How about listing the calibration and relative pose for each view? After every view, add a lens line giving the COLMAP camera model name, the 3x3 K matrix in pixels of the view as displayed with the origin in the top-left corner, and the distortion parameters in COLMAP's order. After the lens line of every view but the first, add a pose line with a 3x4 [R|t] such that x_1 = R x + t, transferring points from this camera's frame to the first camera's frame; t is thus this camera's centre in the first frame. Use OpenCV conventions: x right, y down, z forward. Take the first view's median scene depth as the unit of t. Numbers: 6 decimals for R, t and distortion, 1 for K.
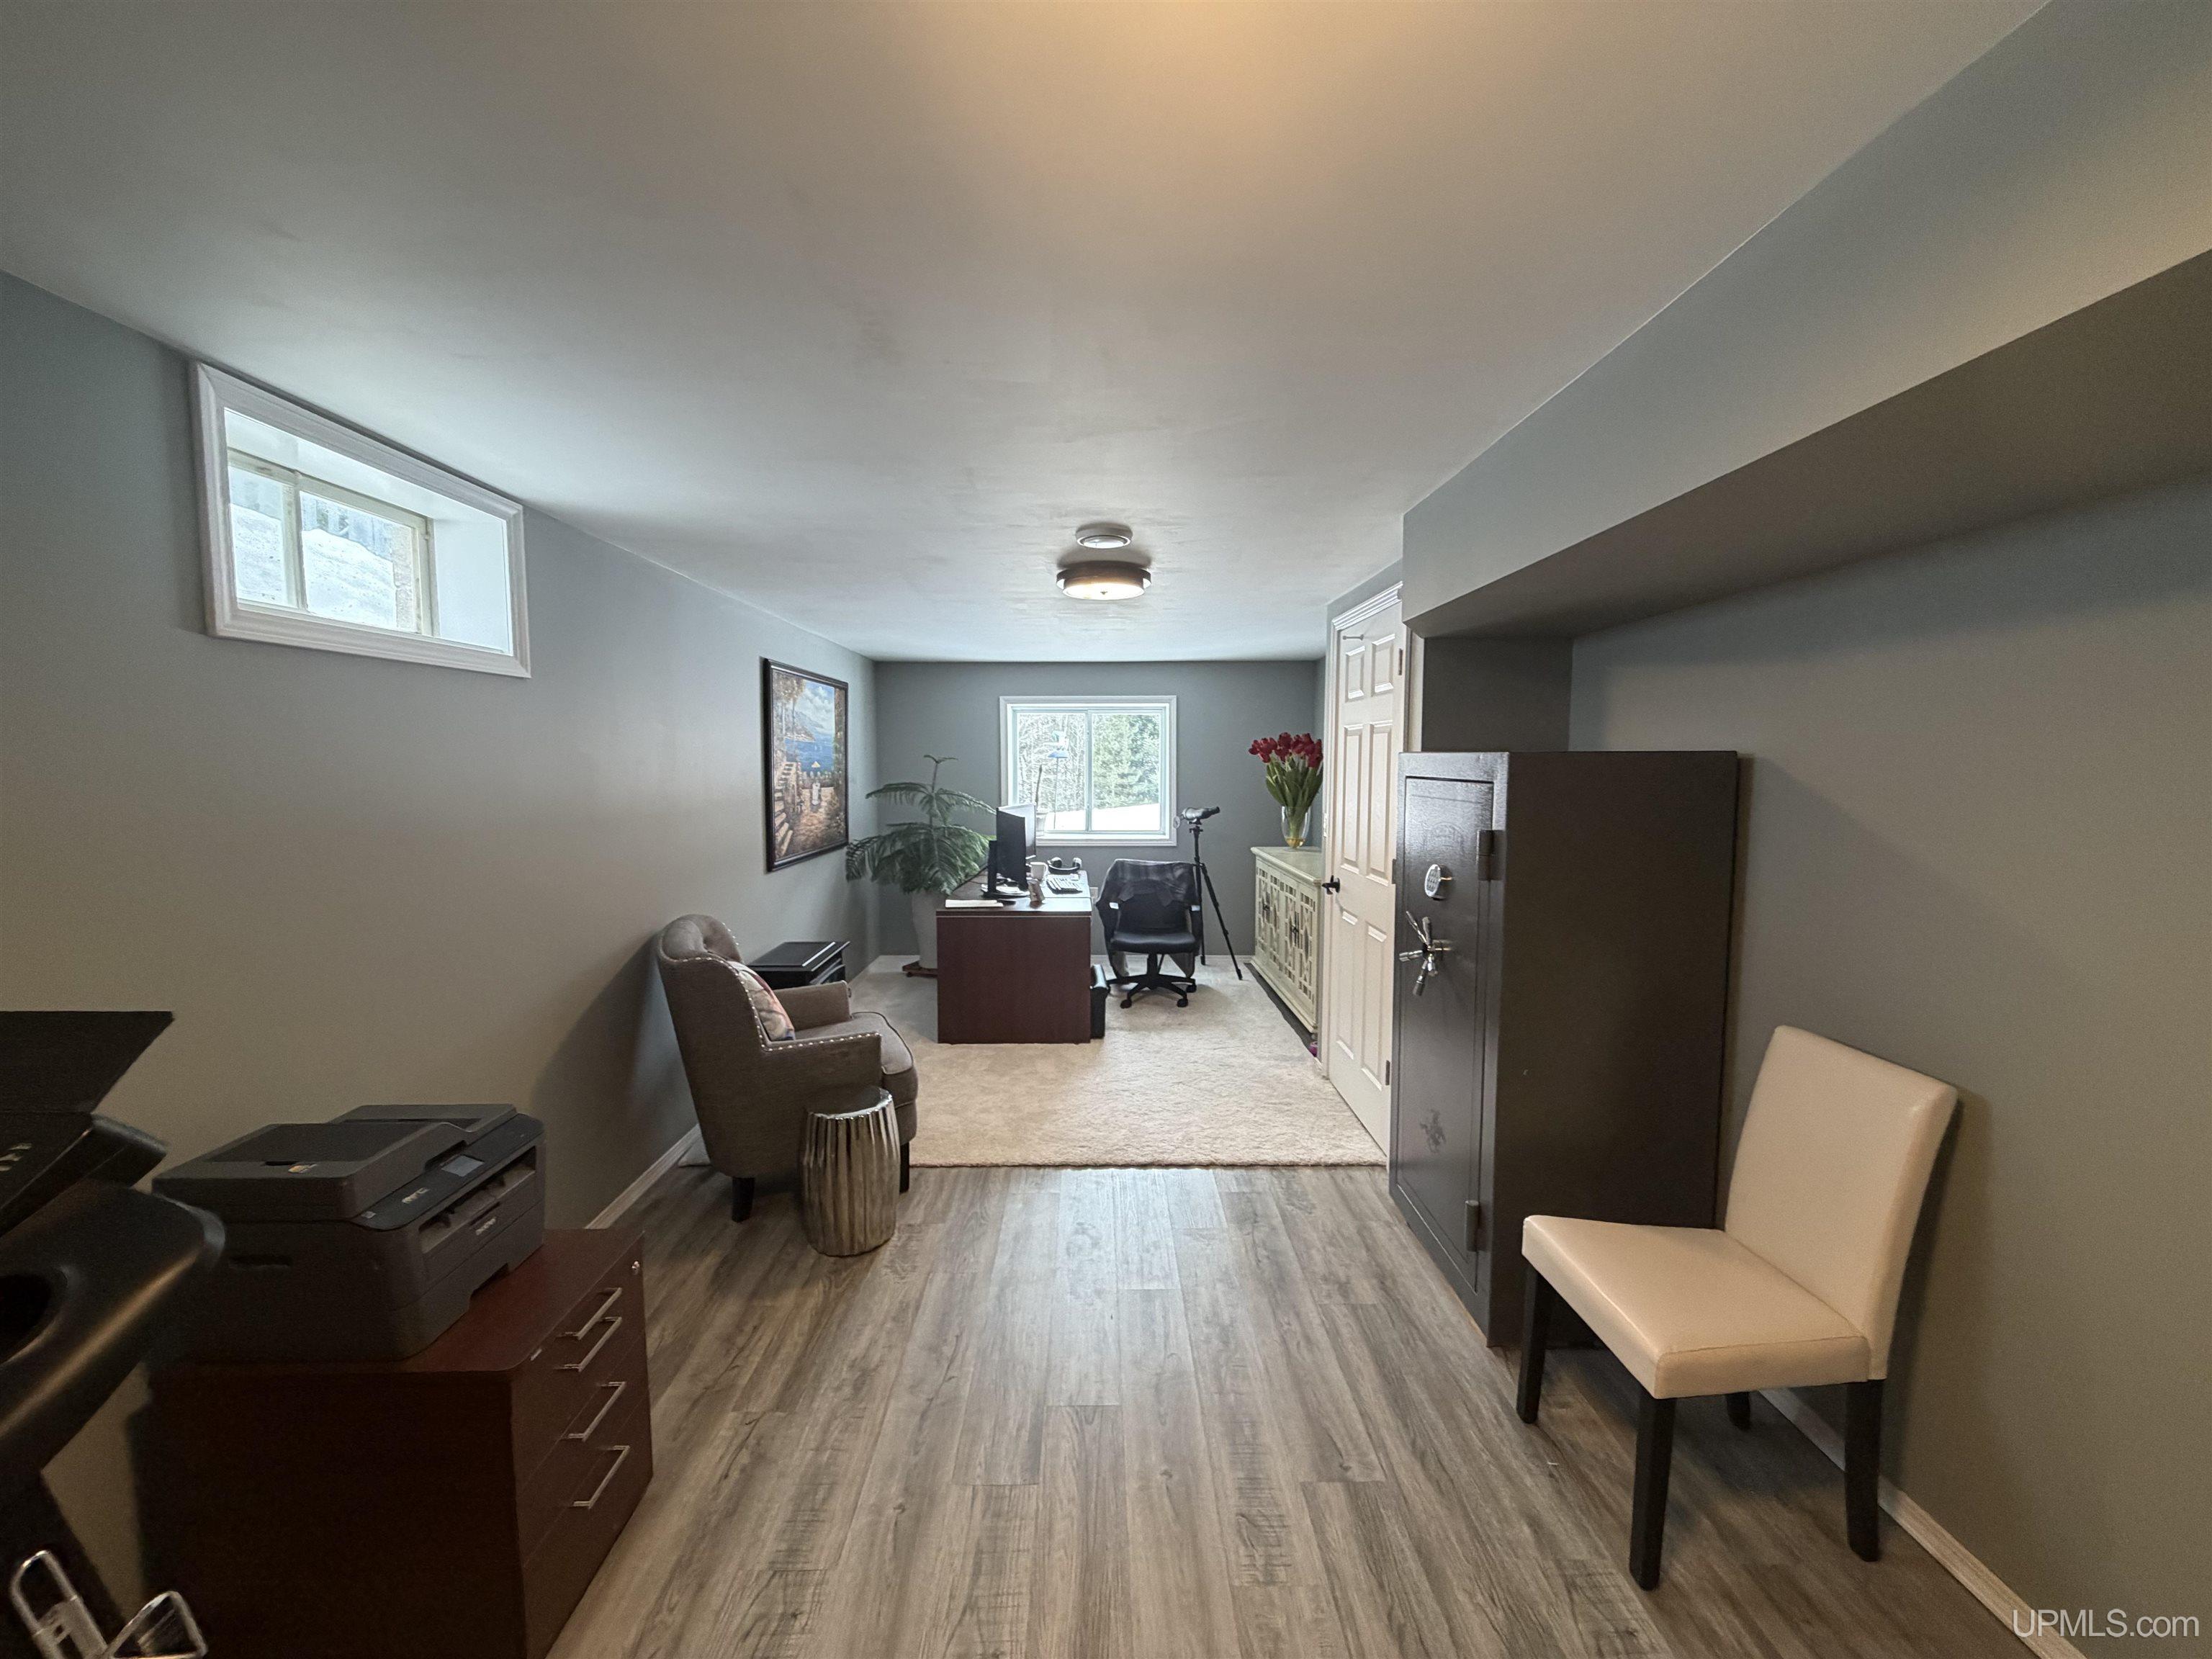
lens RADIAL K [[880.3, 0, 1097.2], [0, 880.3, 826.0], [0, 0, 1]] dist [-0.000575, 0.000208]
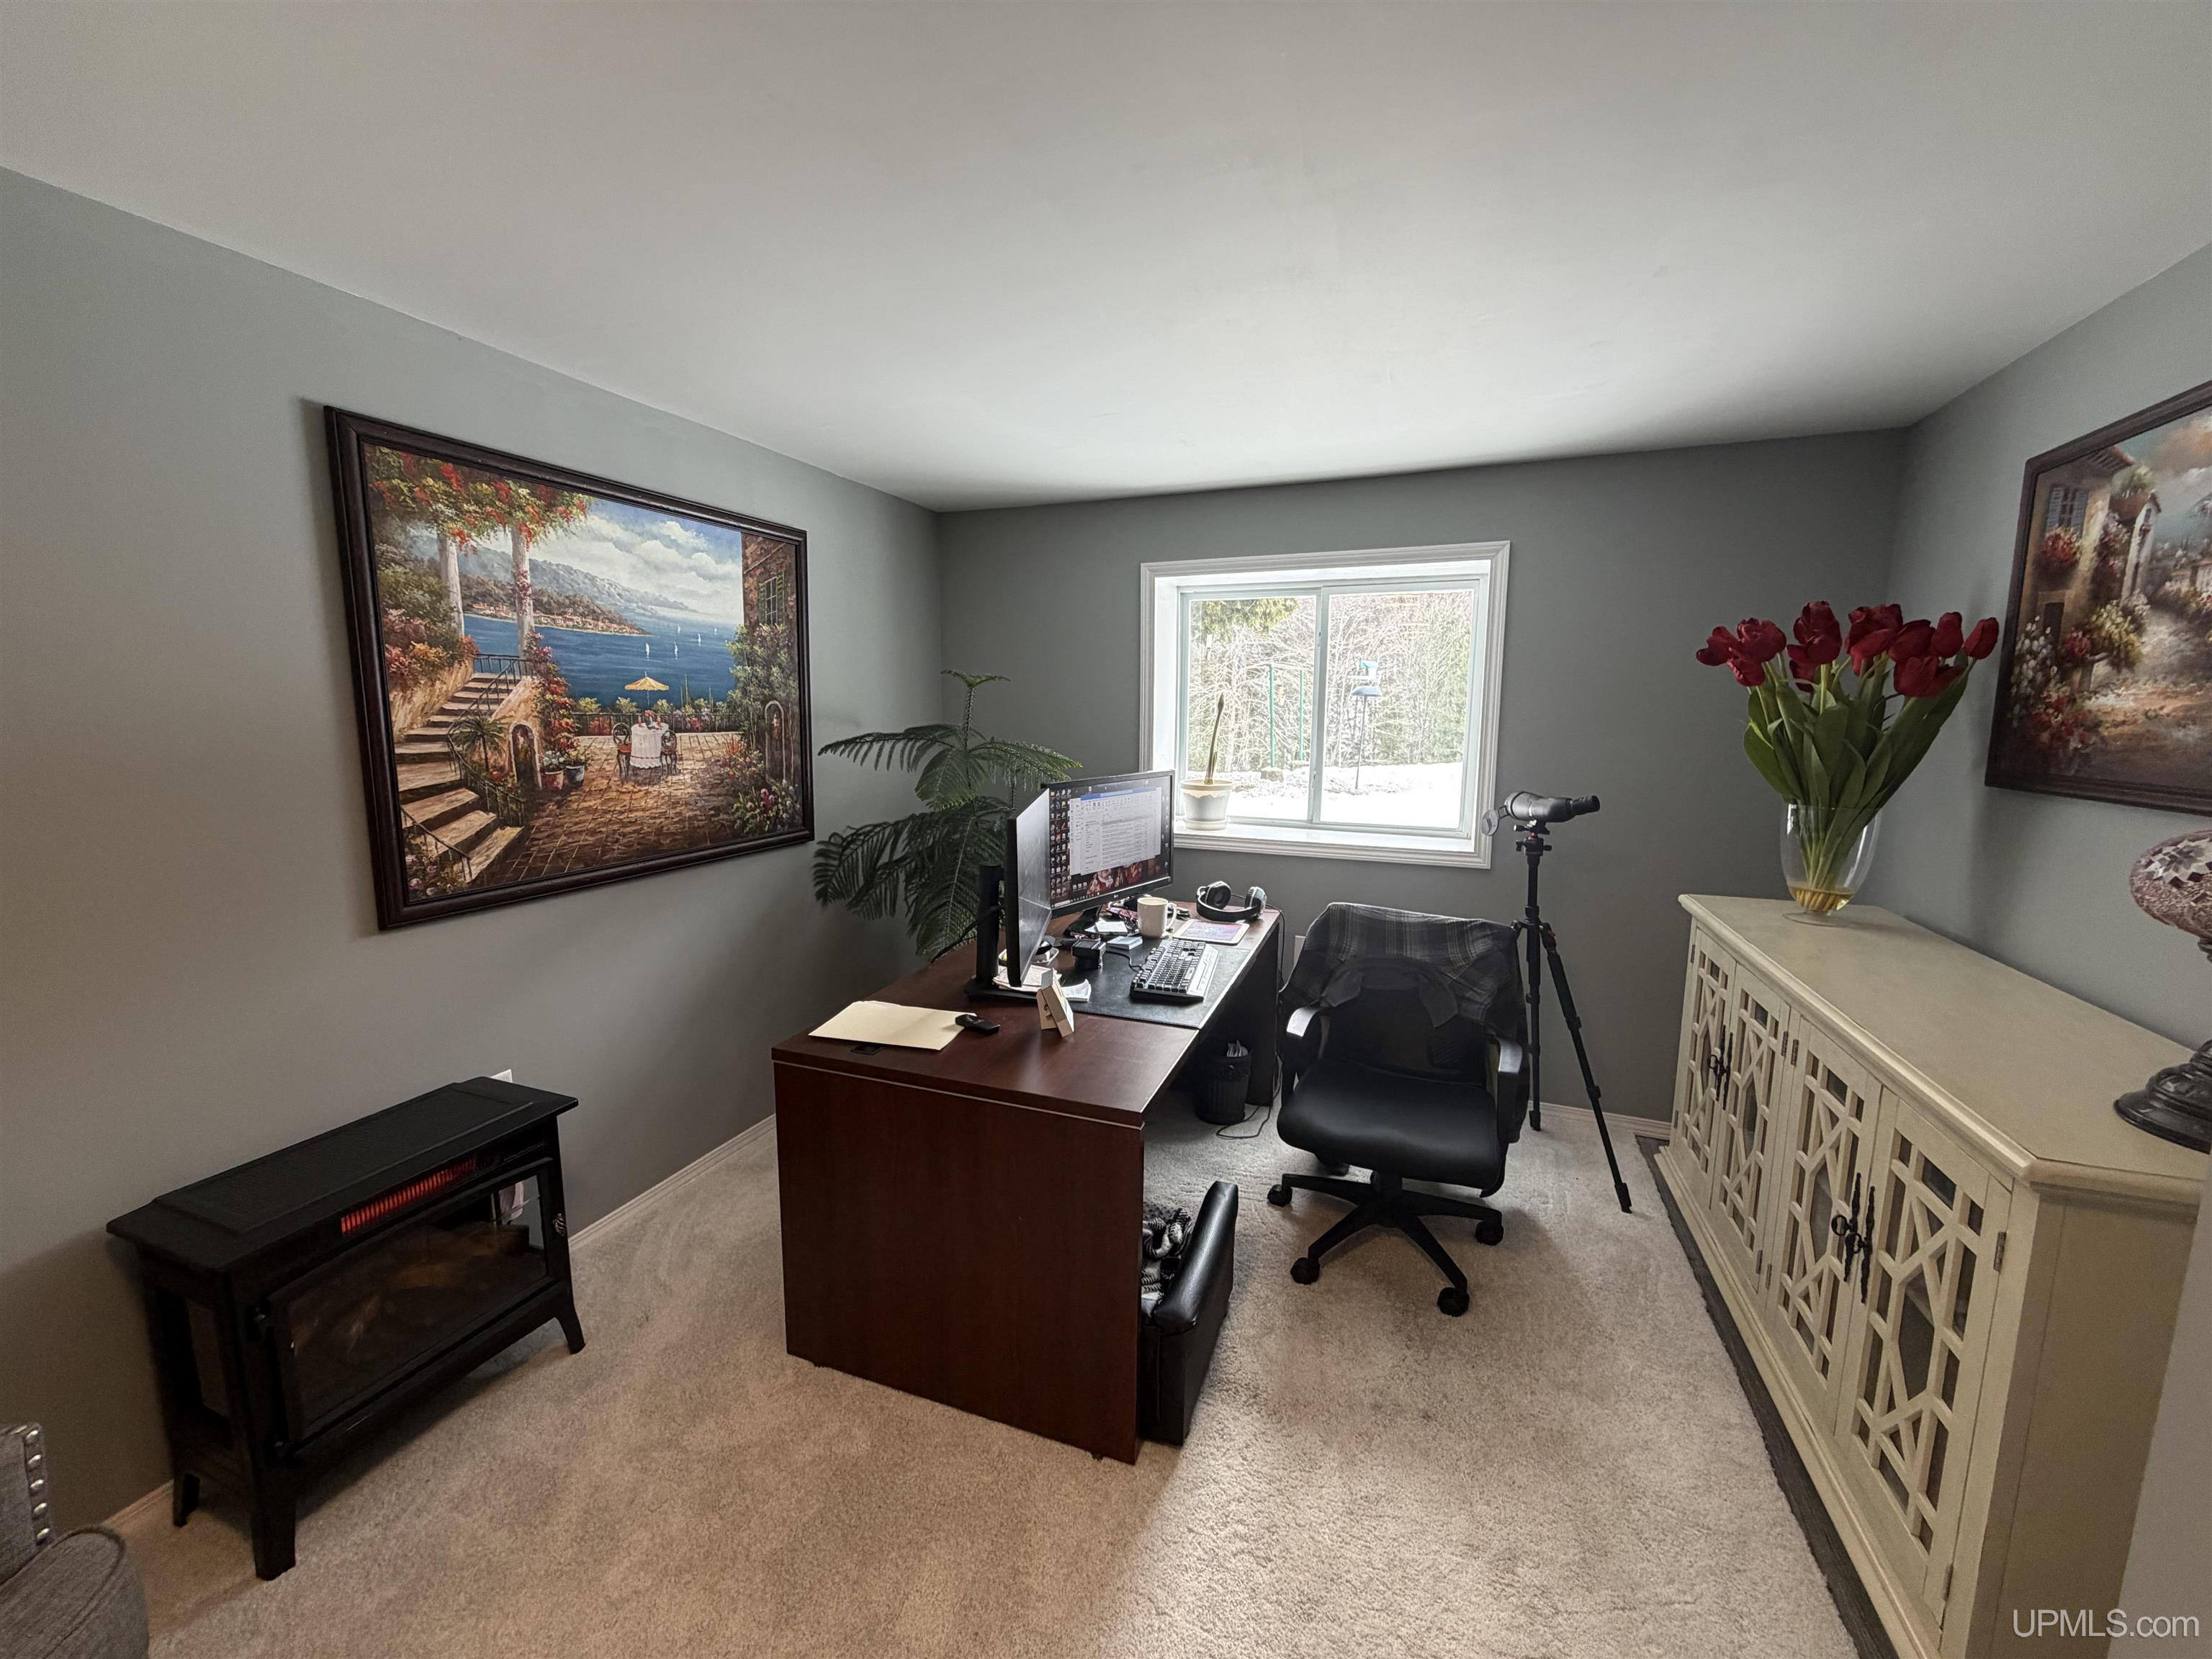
lens RADIAL K [[880.3, 0, 1097.2], [0, 880.3, 826.0], [0, 0, 1]] dist [-0.000575, 0.000208]
pose [[0.927003, 0.057671, -0.370593, 0.078112], [-0.033796, 0.996932, 0.070604, -0.030095], [0.373527, -0.052925, 0.926108, 0.556956]]
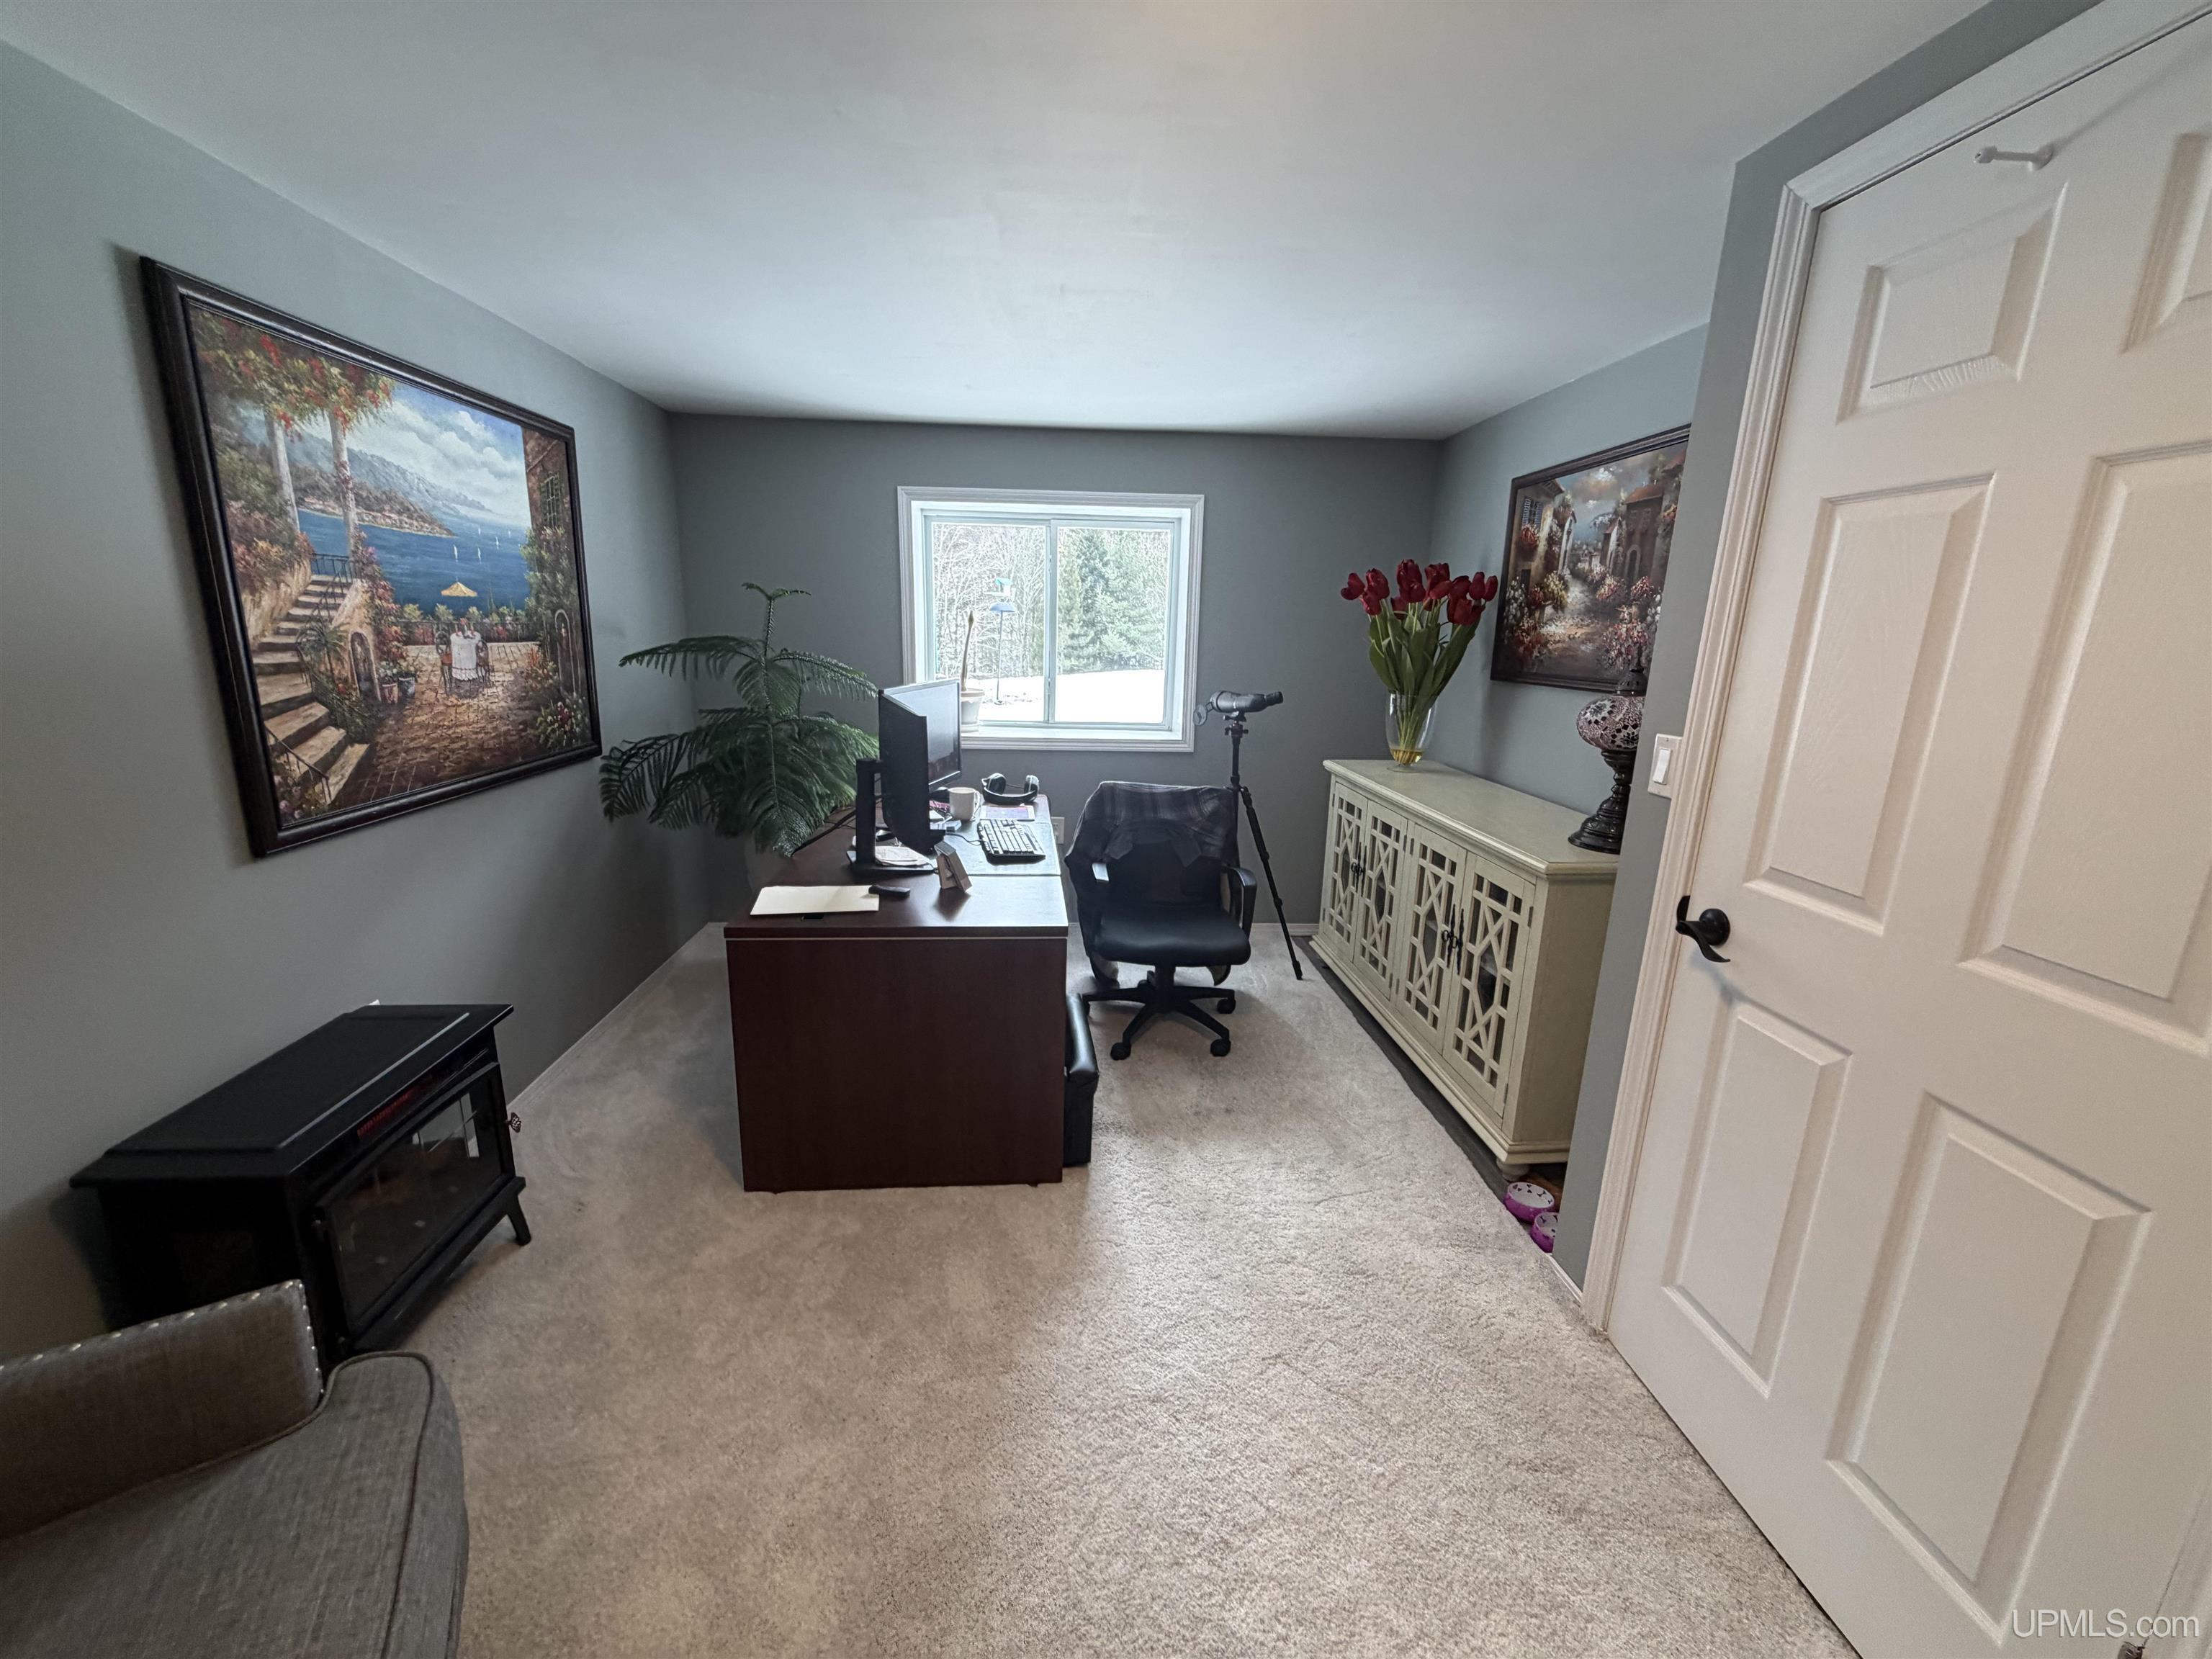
lens RADIAL K [[880.3, 0, 1097.2], [0, 880.3, 826.0], [0, 0, 1]] dist [-0.000575, 0.000208]
pose [[0.997929, 0.009802, 0.063569, -0.017637], [-0.019496, 0.987921, 0.153726, -0.022341], [-0.061294, -0.154647, 0.986067, 0.446525]]
